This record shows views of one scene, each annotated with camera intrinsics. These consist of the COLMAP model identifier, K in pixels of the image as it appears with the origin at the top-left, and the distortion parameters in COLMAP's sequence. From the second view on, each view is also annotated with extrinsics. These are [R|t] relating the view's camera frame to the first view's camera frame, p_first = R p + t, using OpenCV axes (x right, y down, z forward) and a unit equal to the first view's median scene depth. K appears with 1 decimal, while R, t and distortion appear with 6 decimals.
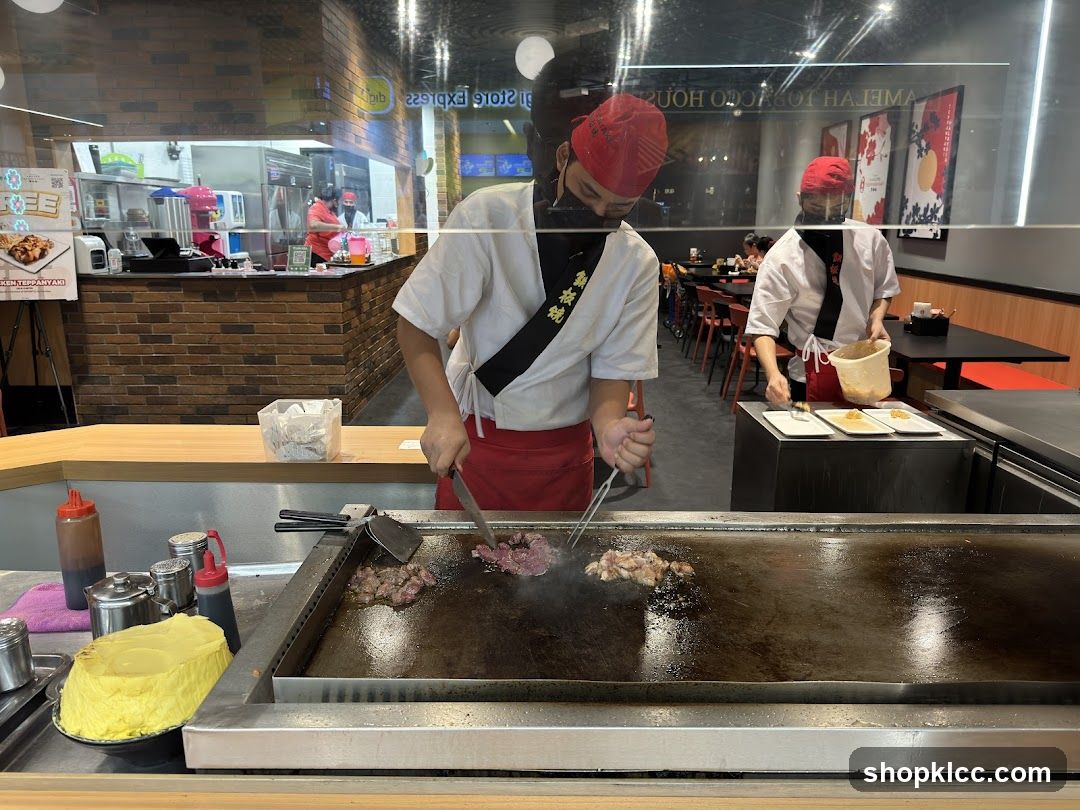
lens RADIAL K [[782.1, 0, 540.1], [0, 782.1, 398.0], [0, 0, 1]] dist [0.022662, -0.037916]
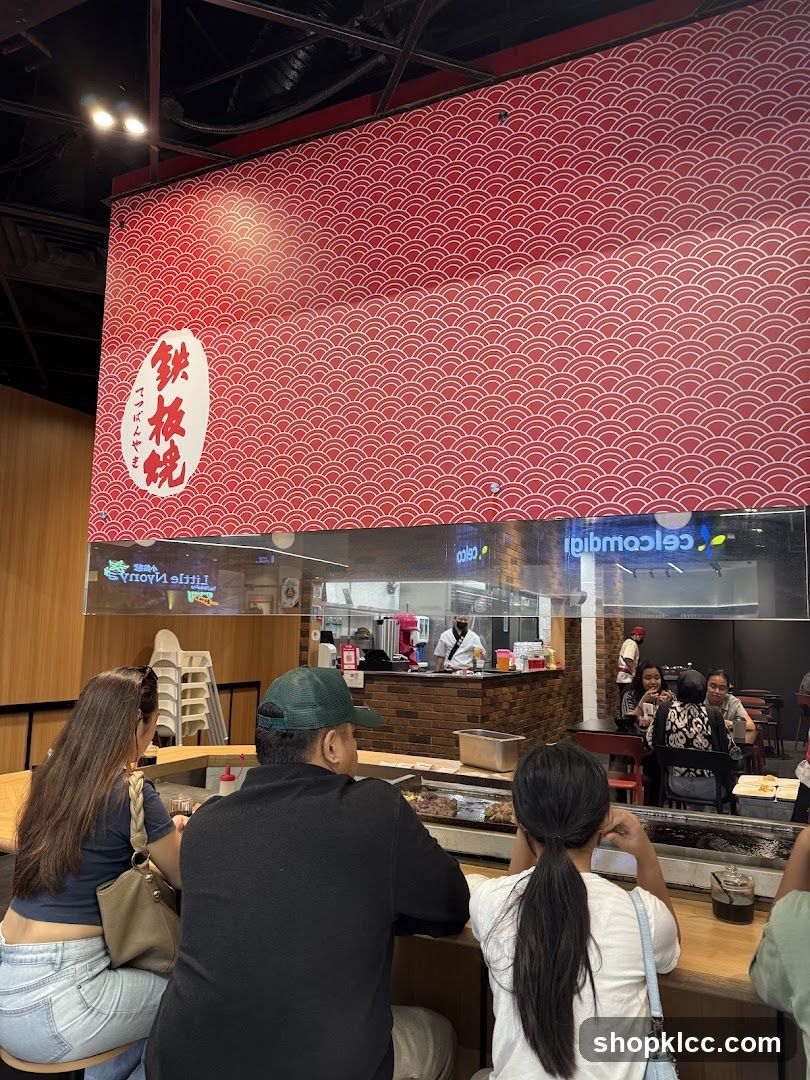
lens RADIAL K [[782.1, 0, 404.2], [0, 782.1, 542.9], [0, 0, 1]] dist [0.022662, -0.037916]
pose [[0.902306, -0.031620, -0.429936, 0.415758], [-0.119176, 0.940144, -0.319258, 0.135672], [0.414296, 0.339306, 0.844529, -0.510516]]
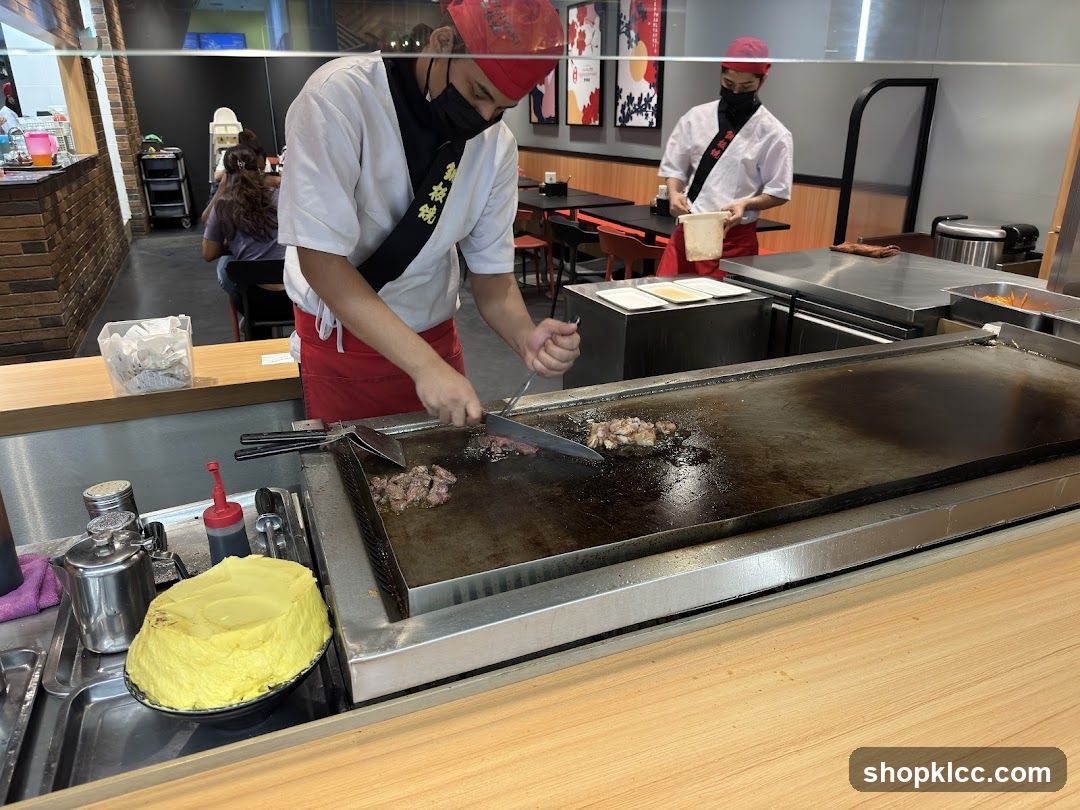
lens RADIAL K [[782.1, 0, 548.4], [0, 782.1, 400.4], [0, 0, 1]] dist [0.022662, -0.037916]
pose [[0.917511, -0.141050, 0.371859, -0.200473], [0.093632, 0.985325, 0.142718, 0.006871], [-0.386532, -0.096127, 0.917253, 0.042695]]
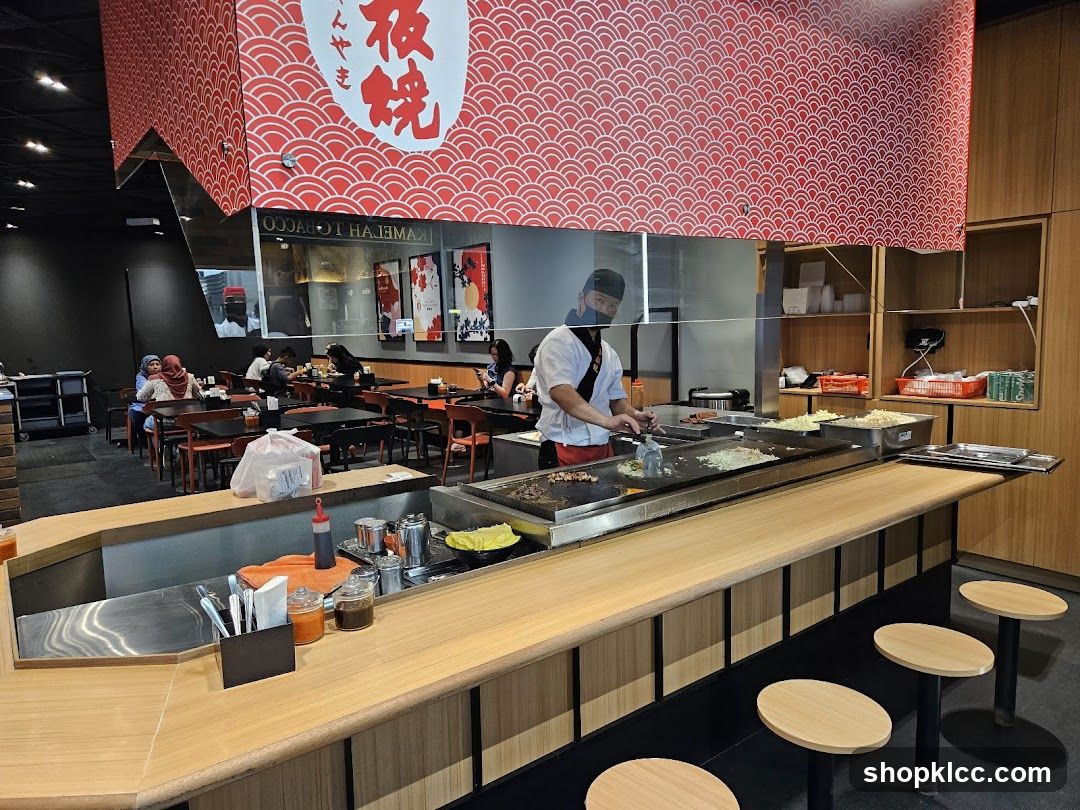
lens RADIAL K [[734.9, 0, 544.5], [0, 734.9, 415.8], [0, 0, 1]] dist [0.036922, -0.000927]
pose [[0.777222, -0.106716, 0.620112, -0.671879], [0.175074, 0.983274, -0.050217, 0.059665], [-0.604380, 0.147595, 0.782905, -0.319451]]
